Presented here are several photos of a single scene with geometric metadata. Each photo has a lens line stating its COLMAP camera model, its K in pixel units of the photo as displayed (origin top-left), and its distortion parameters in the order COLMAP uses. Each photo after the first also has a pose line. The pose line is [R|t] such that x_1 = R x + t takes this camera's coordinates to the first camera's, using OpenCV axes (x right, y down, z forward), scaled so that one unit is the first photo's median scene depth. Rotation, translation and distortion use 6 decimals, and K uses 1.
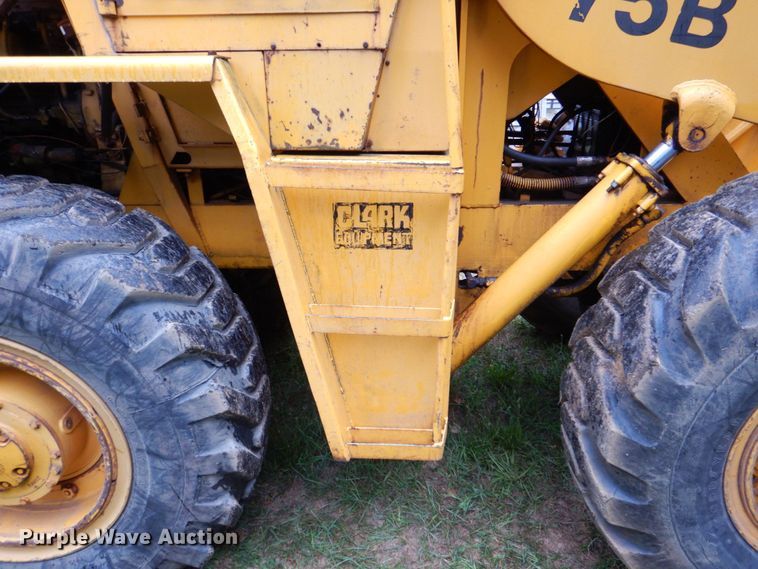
lens RADIAL K [[538.8, 0, 379.0], [0, 538.8, 284.5], [0, 0, 1]] dist [0.008228, -0.007431]
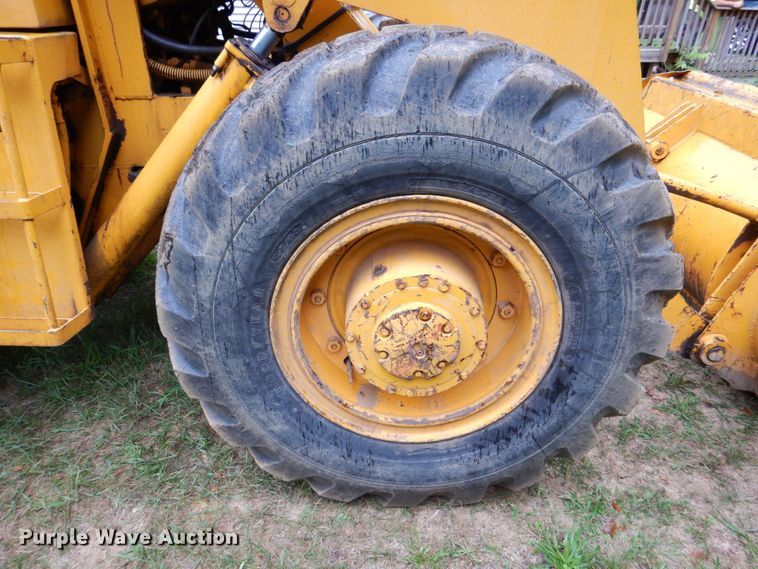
lens RADIAL K [[538.8, 0, 379.0], [0, 538.8, 284.5], [0, 0, 1]] dist [0.008228, -0.007431]
pose [[0.998398, -0.006081, 0.056248, 0.754875], [0.000151, 0.994490, 0.104828, 0.117204], [-0.056576, -0.104652, 0.992898, -0.040935]]
